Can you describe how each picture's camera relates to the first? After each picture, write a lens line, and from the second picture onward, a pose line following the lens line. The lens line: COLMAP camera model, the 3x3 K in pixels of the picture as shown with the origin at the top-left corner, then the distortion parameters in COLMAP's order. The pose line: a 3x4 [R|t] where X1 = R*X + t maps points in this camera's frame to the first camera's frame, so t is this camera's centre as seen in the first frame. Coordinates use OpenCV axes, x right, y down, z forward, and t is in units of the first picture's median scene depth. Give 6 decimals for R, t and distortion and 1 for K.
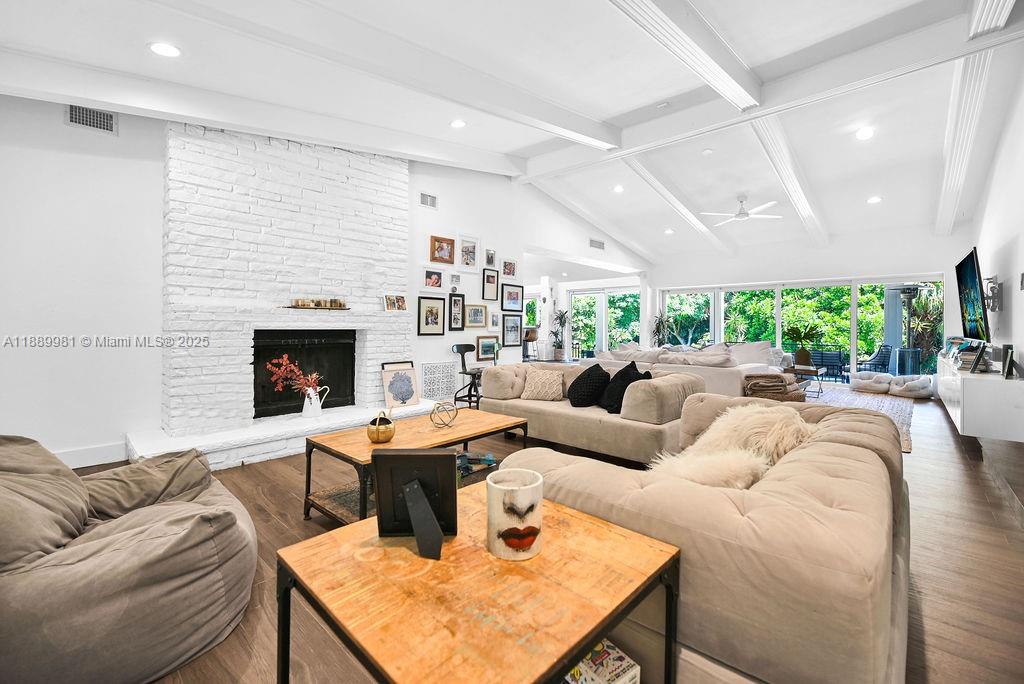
lens RADIAL K [[418.9, 0, 511.6], [0, 418.9, 325.3], [0, 0, 1]] dist [-0.001218, 0.000133]
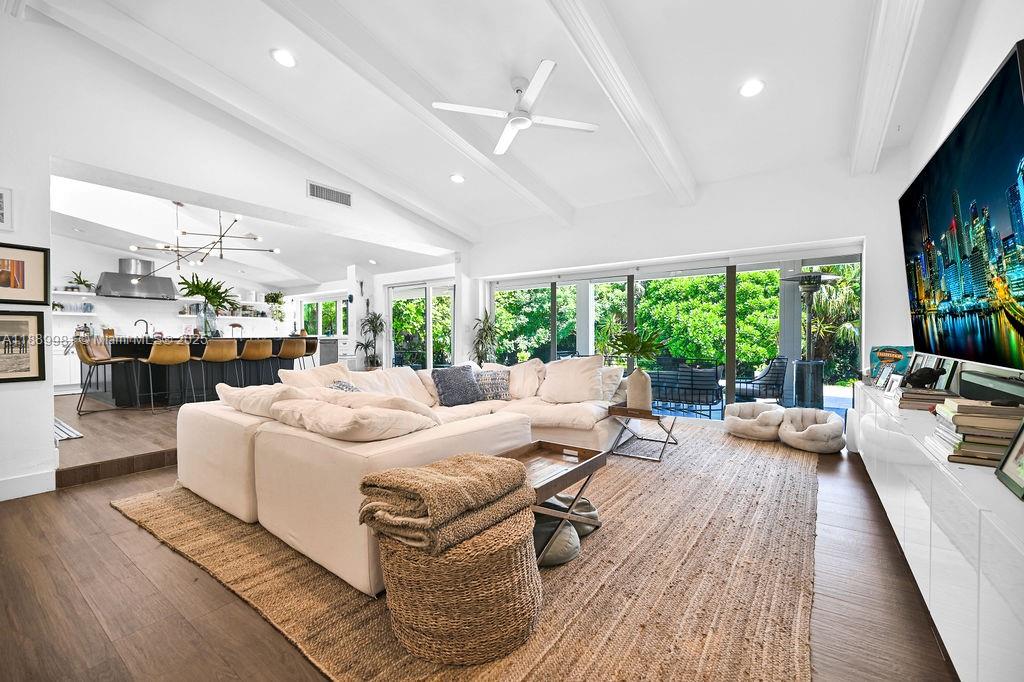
lens RADIAL K [[407.6, 0, 516.5], [0, 407.6, 340.6], [0, 0, 1]] dist [-0.002415, -0.000286]
pose [[0.990764, -0.013090, 0.134961, 0.313270], [0.010775, 0.999782, 0.017873, 0.002061], [-0.135165, -0.016254, 0.990690, 0.329433]]
